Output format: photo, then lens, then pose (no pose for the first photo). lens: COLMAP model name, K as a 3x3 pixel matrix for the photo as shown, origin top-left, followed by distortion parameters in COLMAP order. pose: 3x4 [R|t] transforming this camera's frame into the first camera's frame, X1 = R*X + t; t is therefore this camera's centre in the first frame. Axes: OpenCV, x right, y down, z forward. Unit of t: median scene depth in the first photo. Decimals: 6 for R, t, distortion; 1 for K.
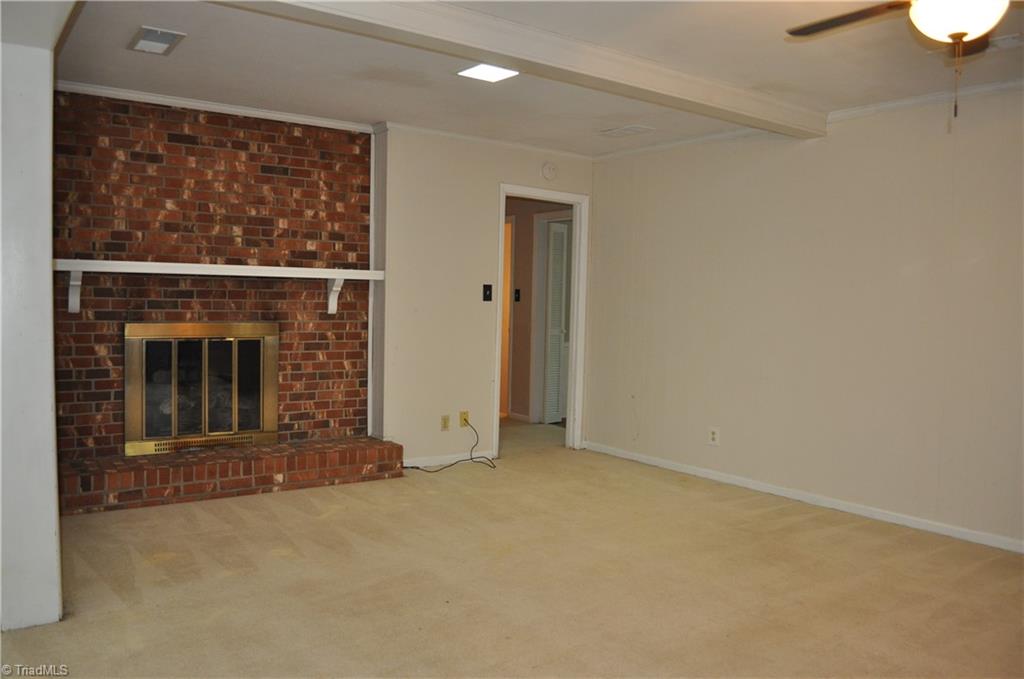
lens RADIAL K [[809.2, 0, 512.0], [0, 809.2, 339.5], [0, 0, 1]] dist [-0.077021, 0.000302]
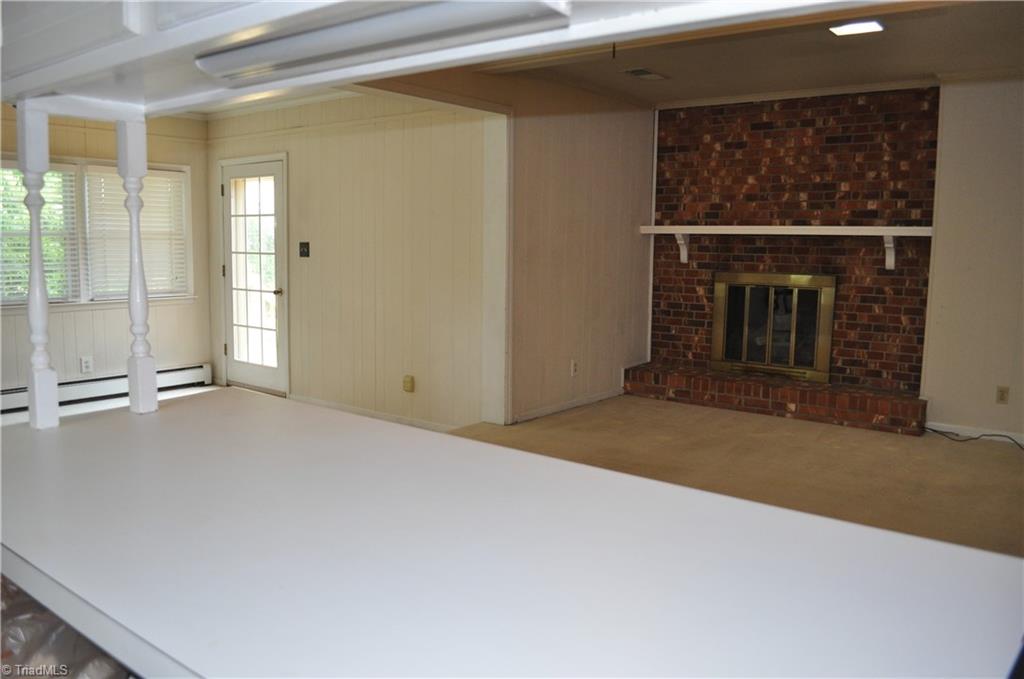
lens RADIAL K [[809.2, 0, 512.0], [0, 809.2, 339.5], [0, 0, 1]] dist [-0.077021, 0.000302]
pose [[0.276183, 0.093246, -0.956571, 0.681503], [-0.057555, 0.995101, 0.080384, 0.003948], [0.959380, 0.032855, 0.280197, 0.265931]]
